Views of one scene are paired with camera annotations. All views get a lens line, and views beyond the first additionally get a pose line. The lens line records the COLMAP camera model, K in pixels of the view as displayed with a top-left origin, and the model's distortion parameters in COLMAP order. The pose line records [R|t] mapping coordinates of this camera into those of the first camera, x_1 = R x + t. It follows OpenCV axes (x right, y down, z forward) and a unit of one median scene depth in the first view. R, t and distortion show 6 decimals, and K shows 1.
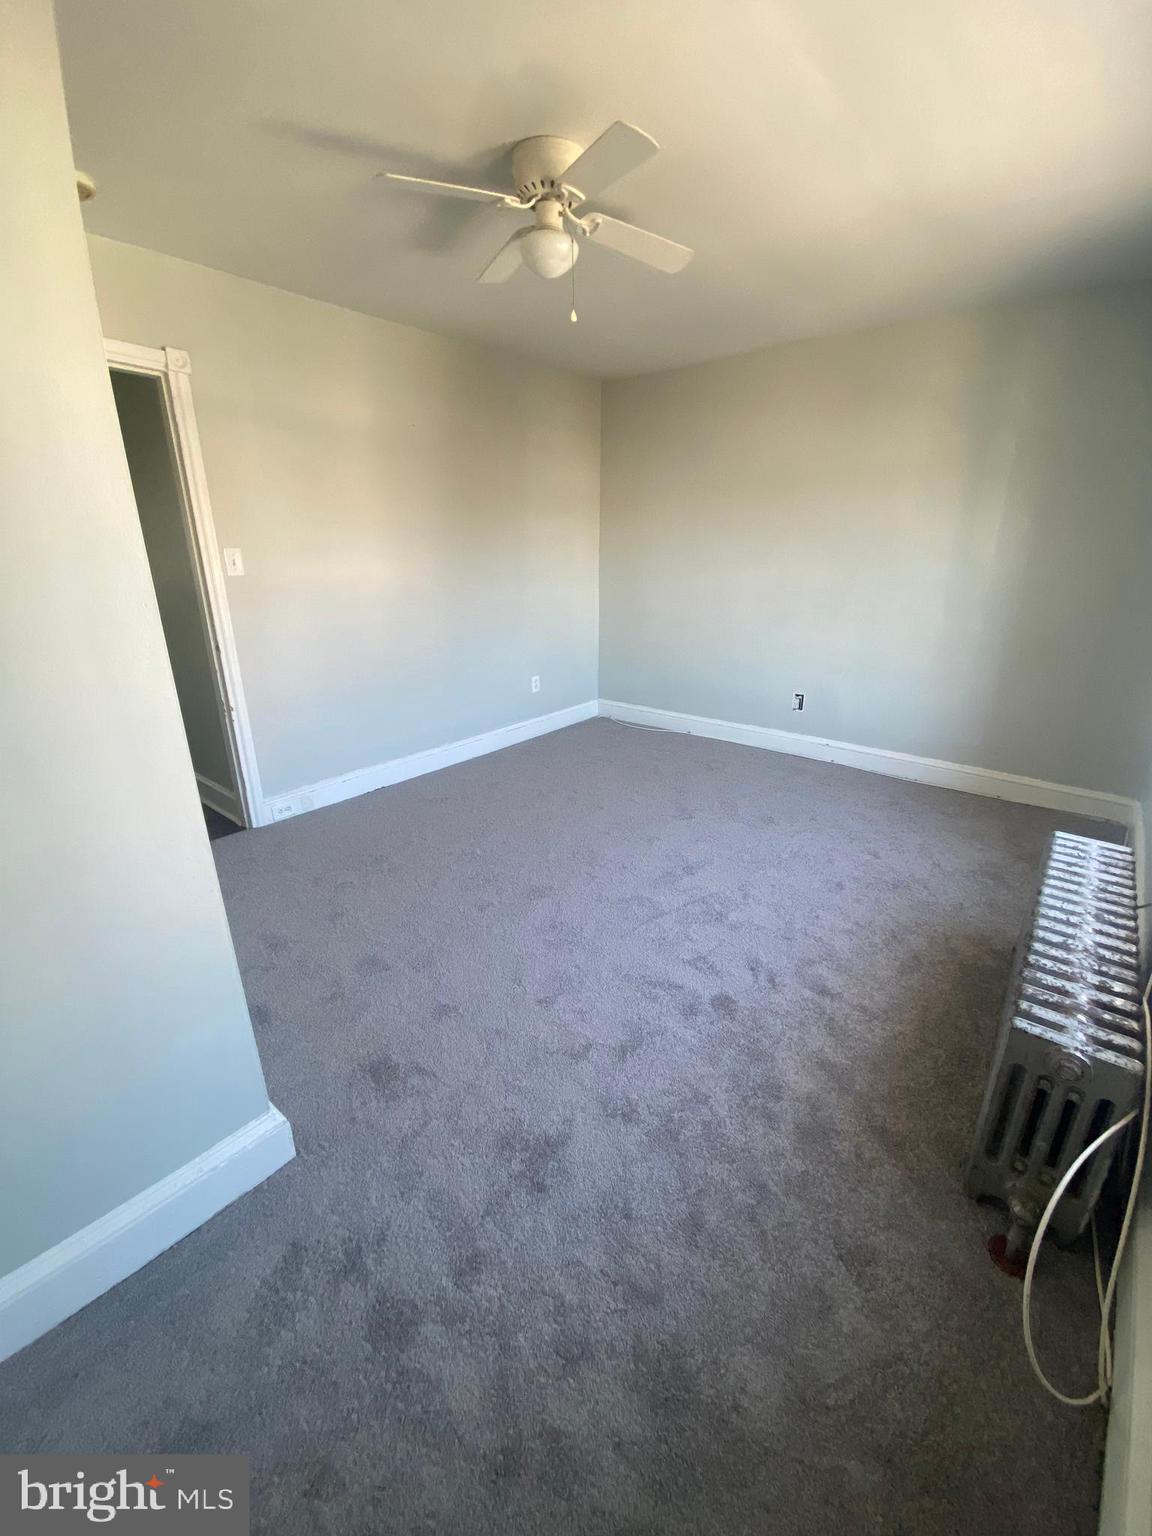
lens RADIAL K [[621.4, 0, 576.0], [0, 621.4, 768.0], [0, 0, 1]] dist [-0.001277, -0.000304]
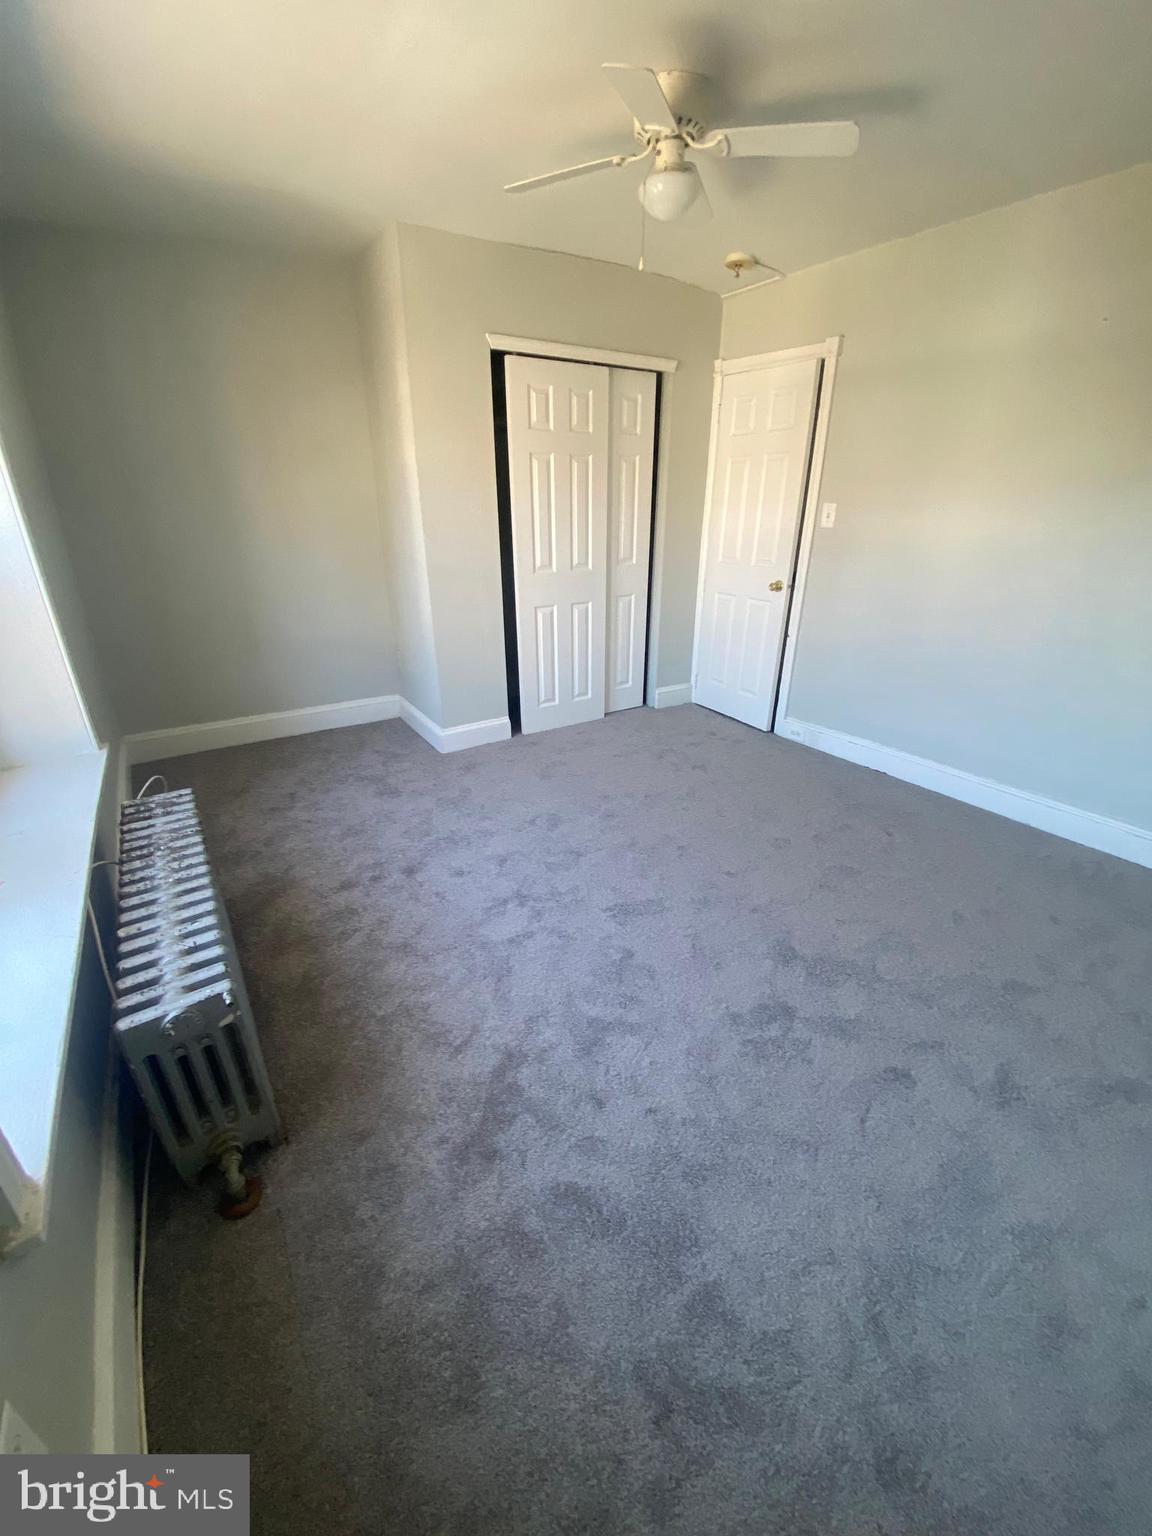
lens RADIAL K [[621.4, 0, 576.0], [0, 621.4, 768.0], [0, 0, 1]] dist [-0.001277, -0.000304]
pose [[-0.302823, 0.371187, -0.877792, 1.340221], [-0.316550, 0.829575, 0.460002, -0.541735], [0.898941, 0.417164, -0.133716, 1.544781]]
